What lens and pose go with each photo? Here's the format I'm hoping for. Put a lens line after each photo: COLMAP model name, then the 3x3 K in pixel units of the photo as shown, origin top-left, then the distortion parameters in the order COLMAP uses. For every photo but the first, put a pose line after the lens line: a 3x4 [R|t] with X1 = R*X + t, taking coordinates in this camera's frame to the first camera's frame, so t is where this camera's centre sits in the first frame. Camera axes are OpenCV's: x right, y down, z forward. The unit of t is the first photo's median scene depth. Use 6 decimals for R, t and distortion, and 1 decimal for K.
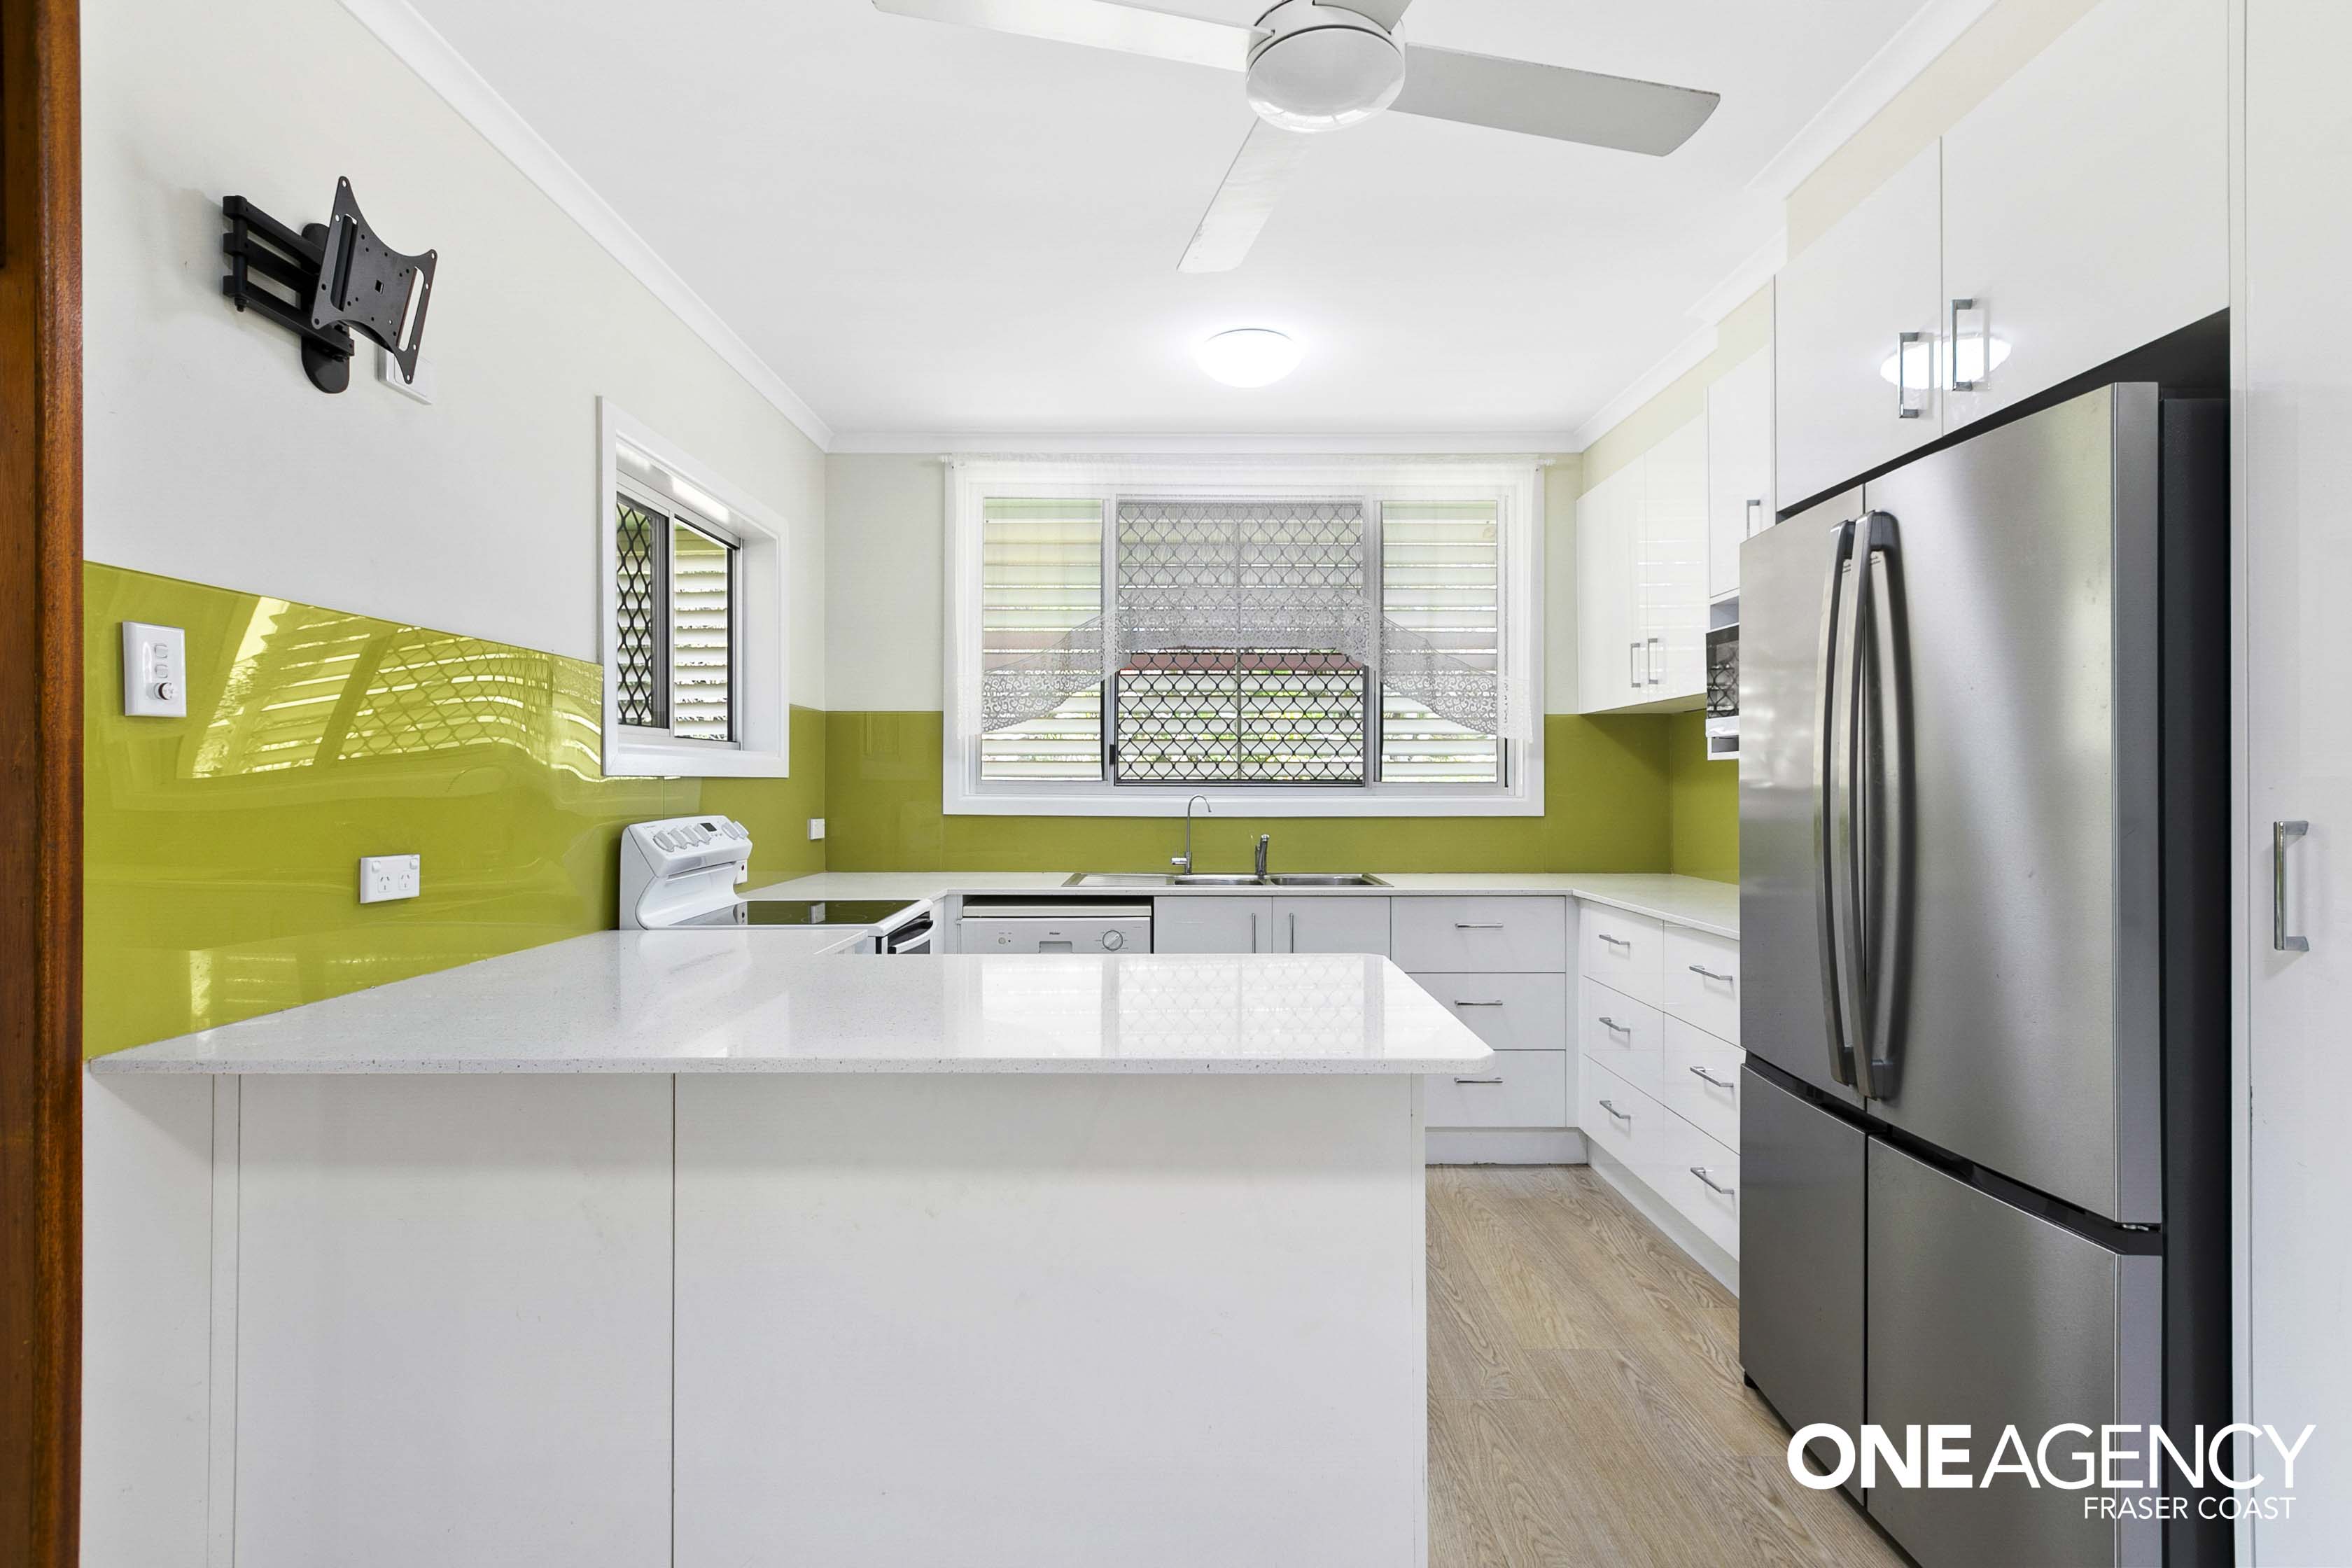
lens RADIAL K [[1078.2, 0, 1160.0], [0, 1078.2, 788.5], [0, 0, 1]] dist [-0.002751, -0.001348]
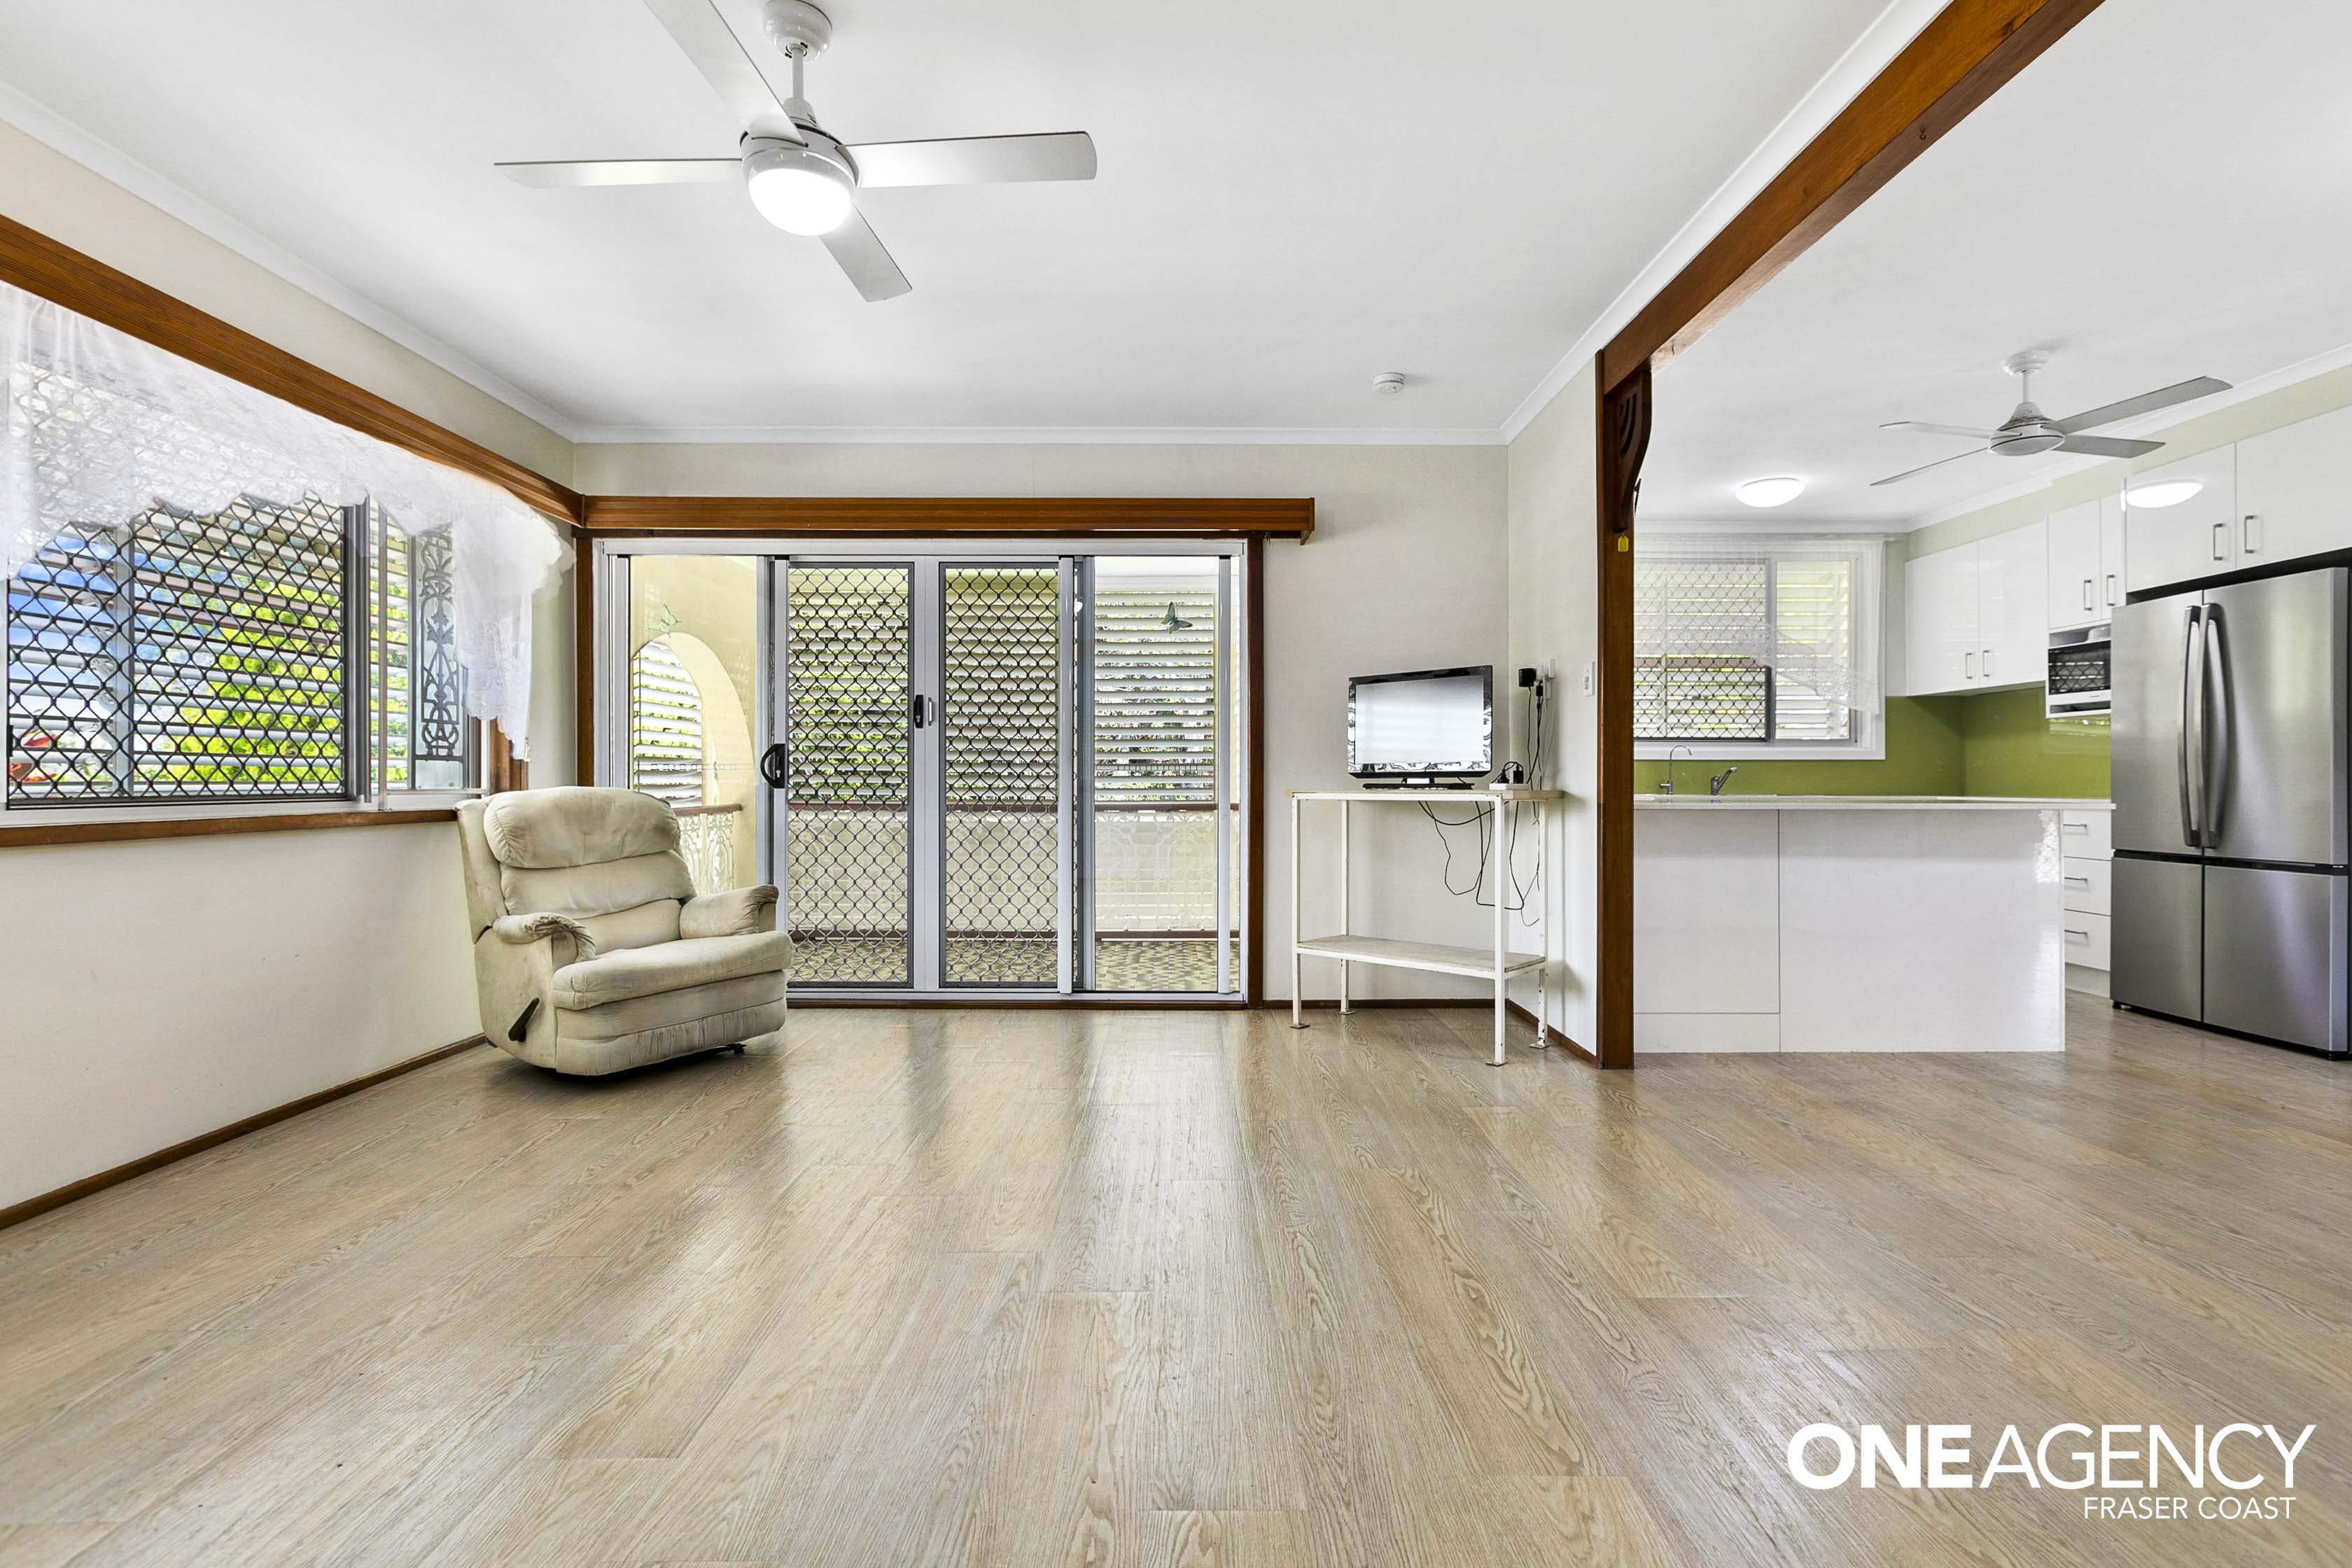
lens RADIAL K [[1079.0, 0, 1177.1], [0, 1079.0, 779.0], [0, 0, 1]] dist [0.002294, 0.000039]
pose [[0.999975, 0.000518, 0.007005, -0.708067], [-0.000473, 0.999979, -0.006408, 0.064647], [-0.007008, 0.006404, 0.999955, -0.594241]]
